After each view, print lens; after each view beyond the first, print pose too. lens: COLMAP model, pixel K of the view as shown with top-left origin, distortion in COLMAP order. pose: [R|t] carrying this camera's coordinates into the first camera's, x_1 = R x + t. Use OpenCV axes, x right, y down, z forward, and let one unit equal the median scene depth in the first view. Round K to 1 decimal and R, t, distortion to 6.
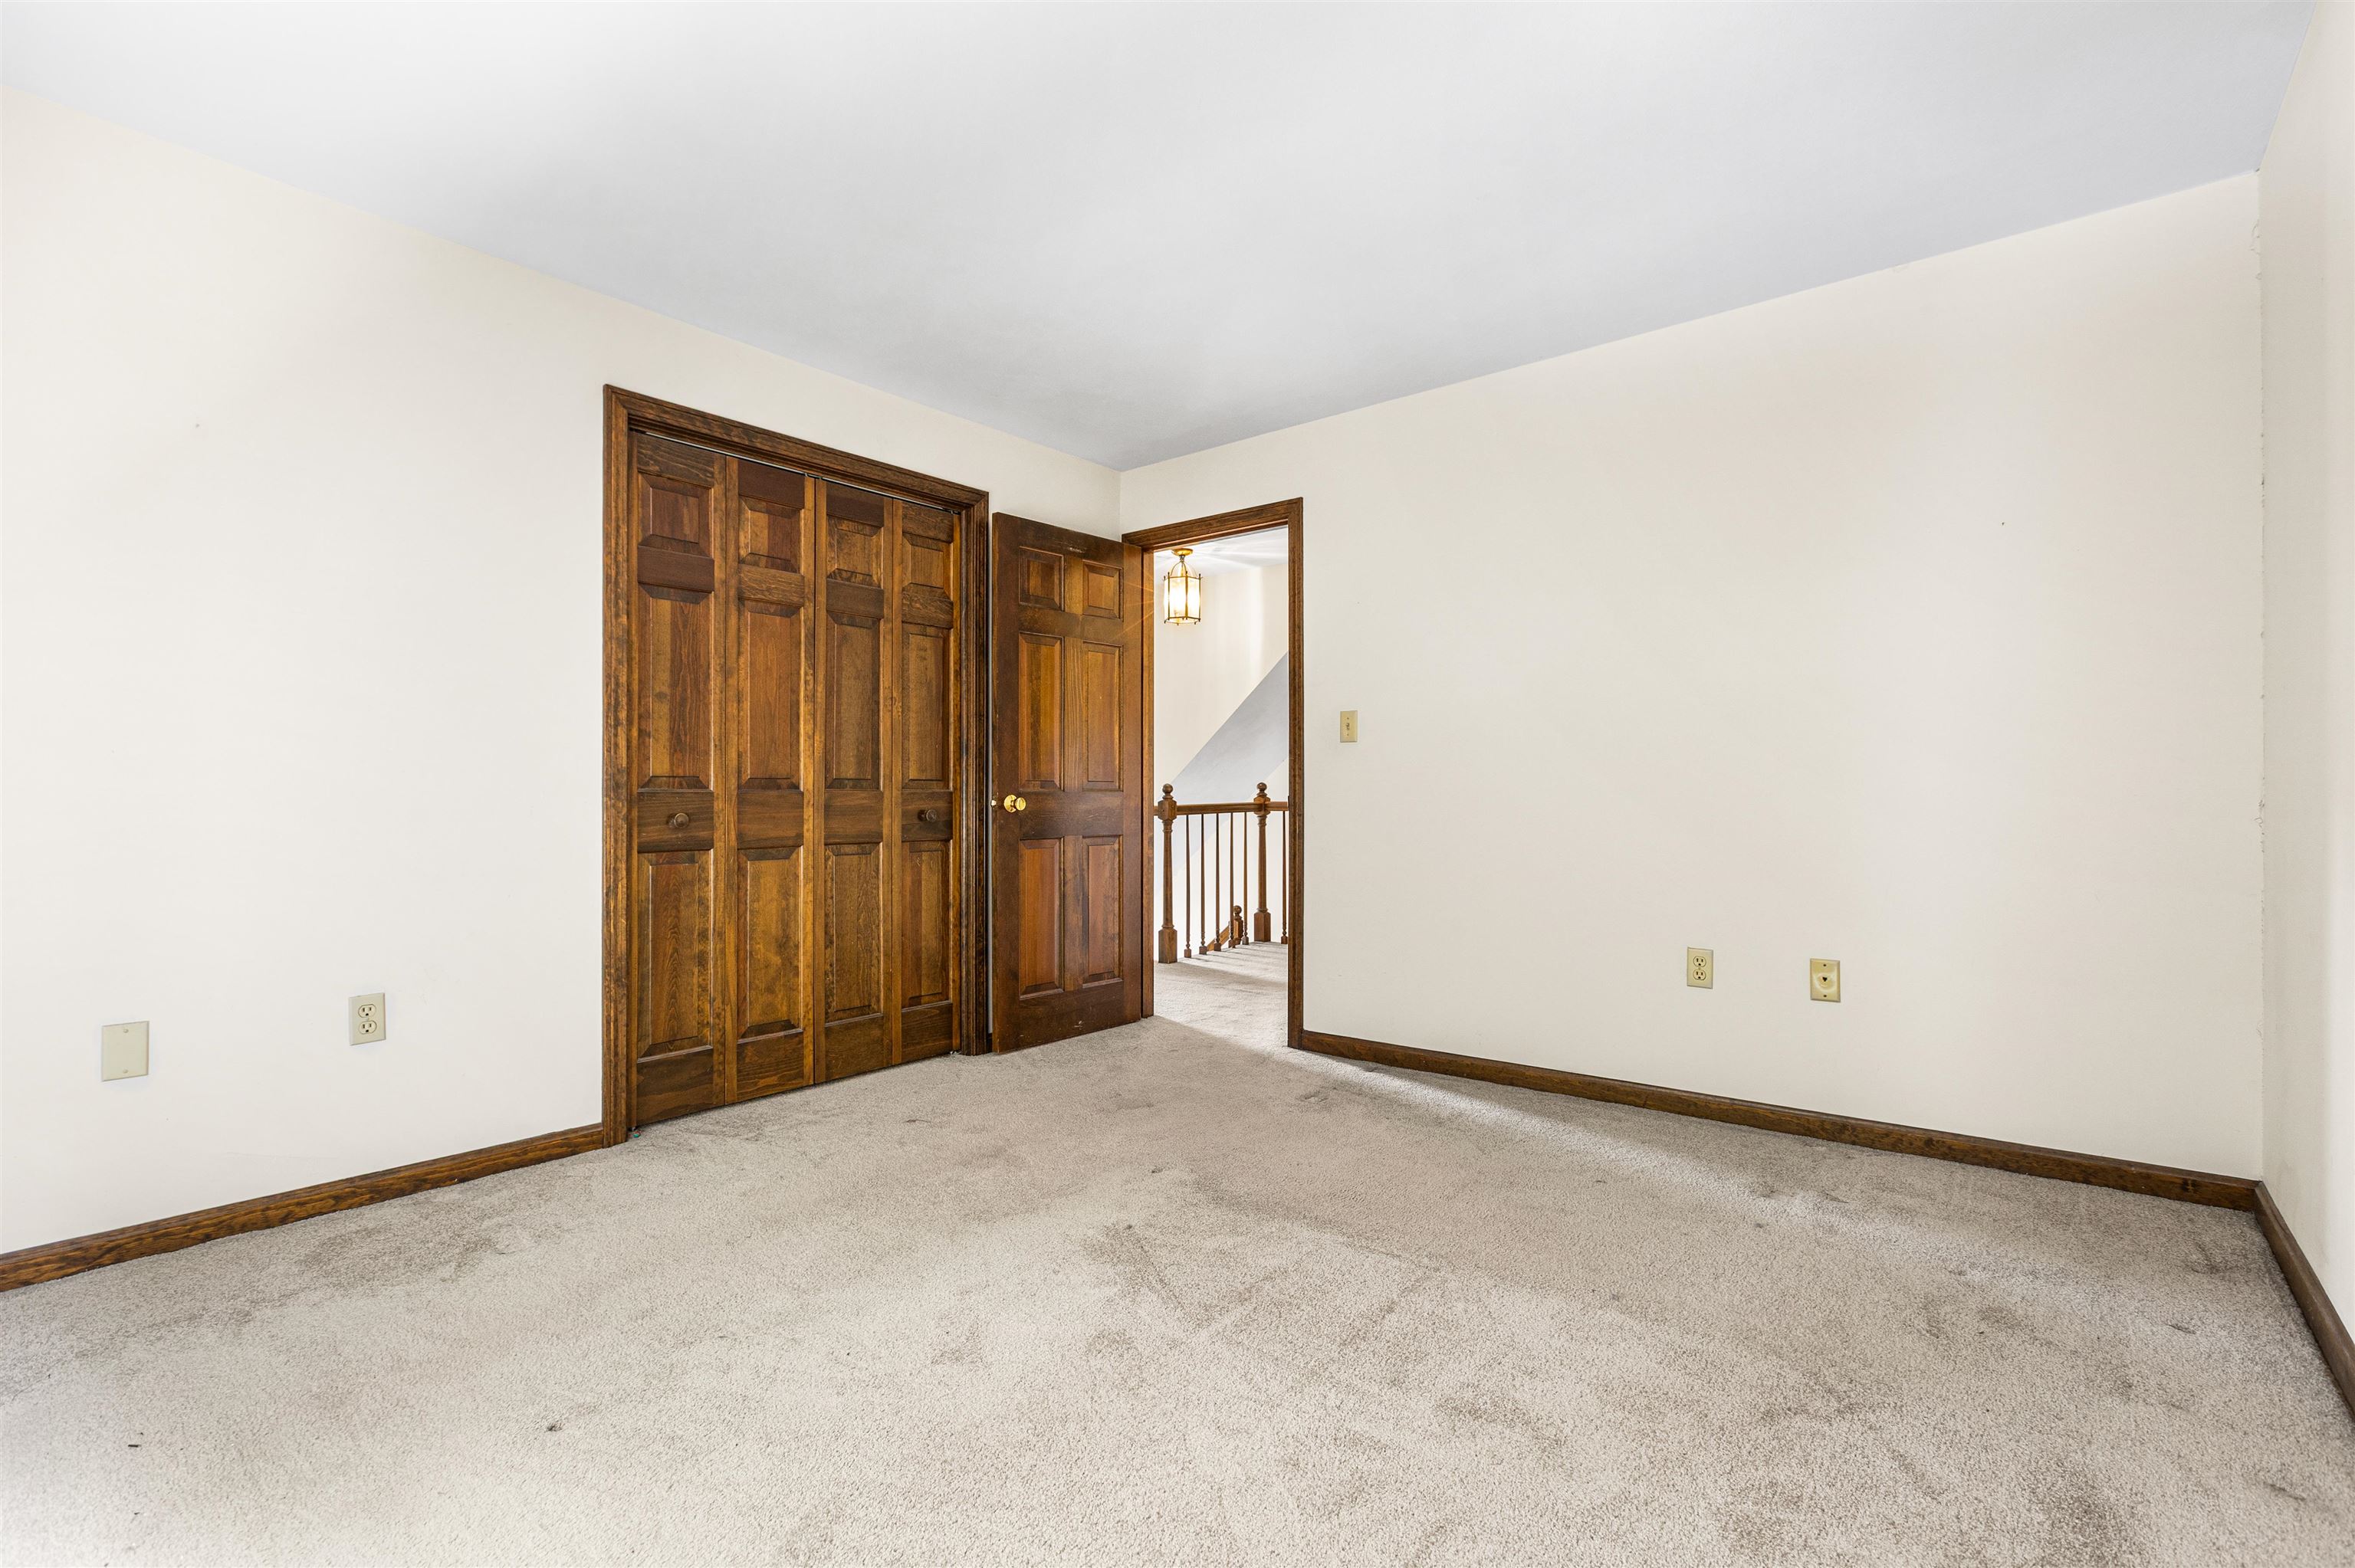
lens RADIAL K [[1074.5, 0, 1182.6], [0, 1074.5, 787.0], [0, 0, 1]] dist [-0.003946, -0.000262]
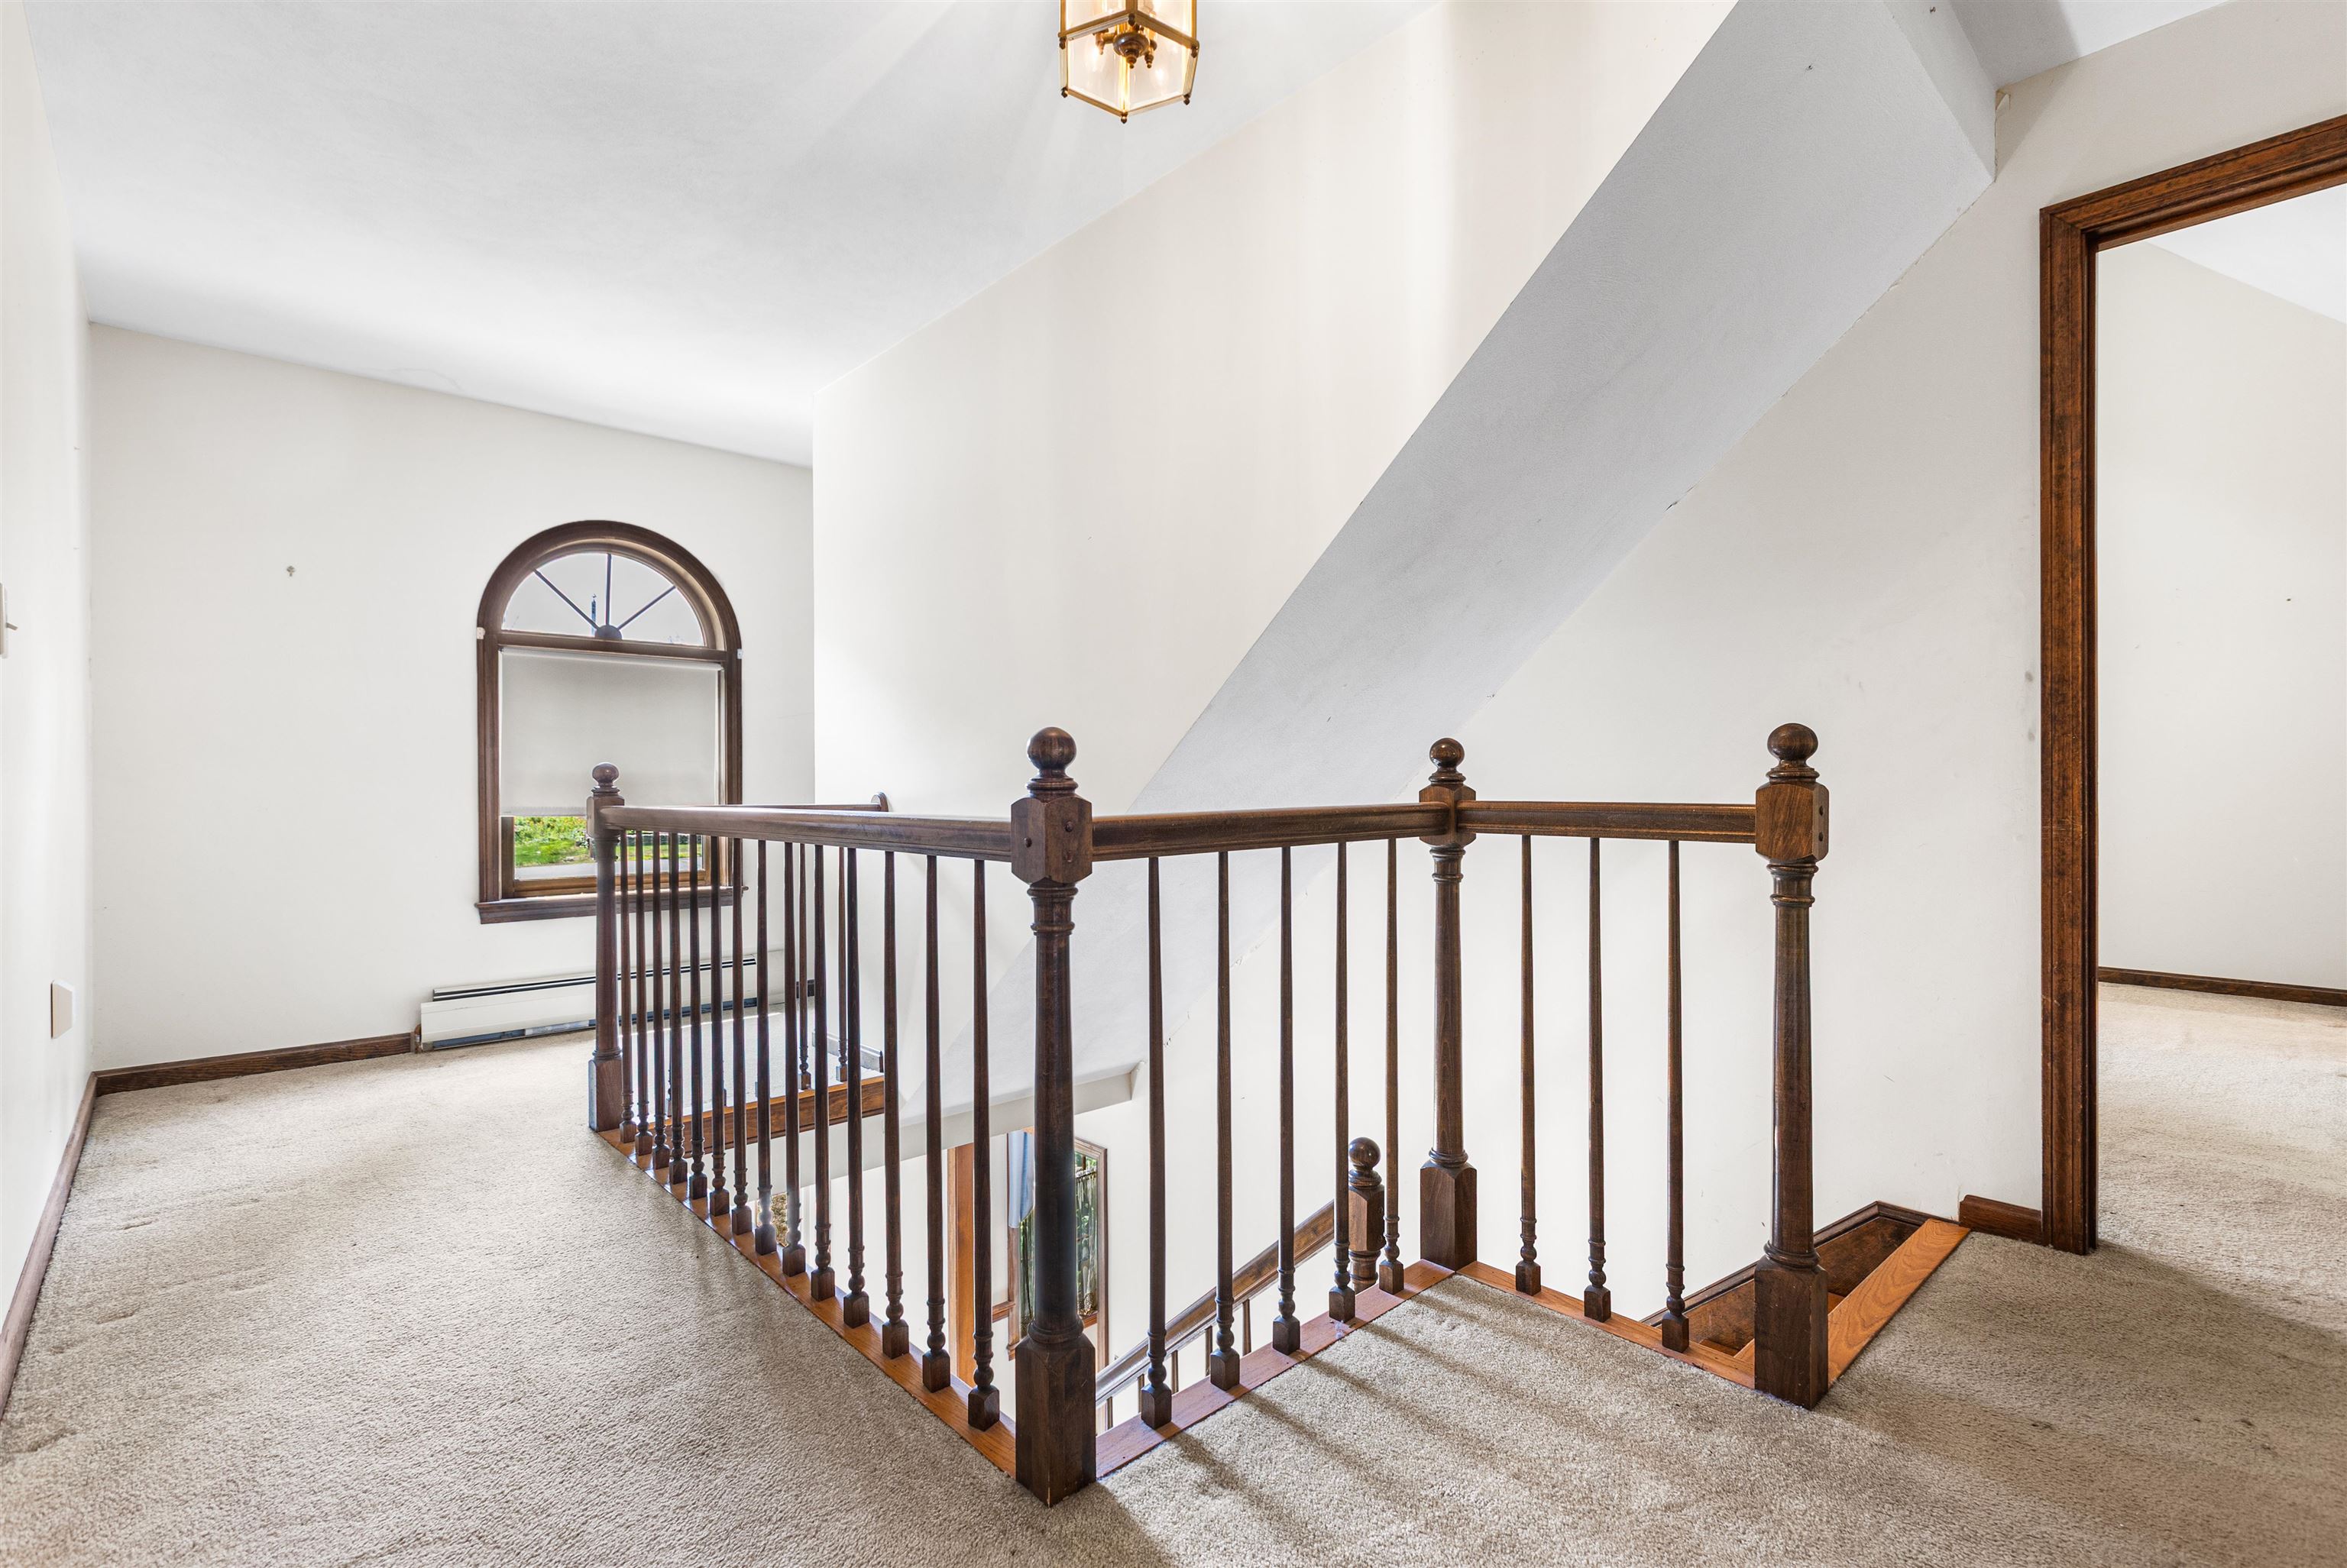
lens RADIAL K [[1070.8, 0, 1162.9], [0, 1070.8, 788.2], [0, 0, 1]] dist [-0.003946, -0.000262]
pose [[0.989049, 0.000126, -0.147589, 0.039233], [0.000820, 0.999979, 0.006351, 0.007925], [0.147586, -0.006403, 0.989028, 0.691337]]
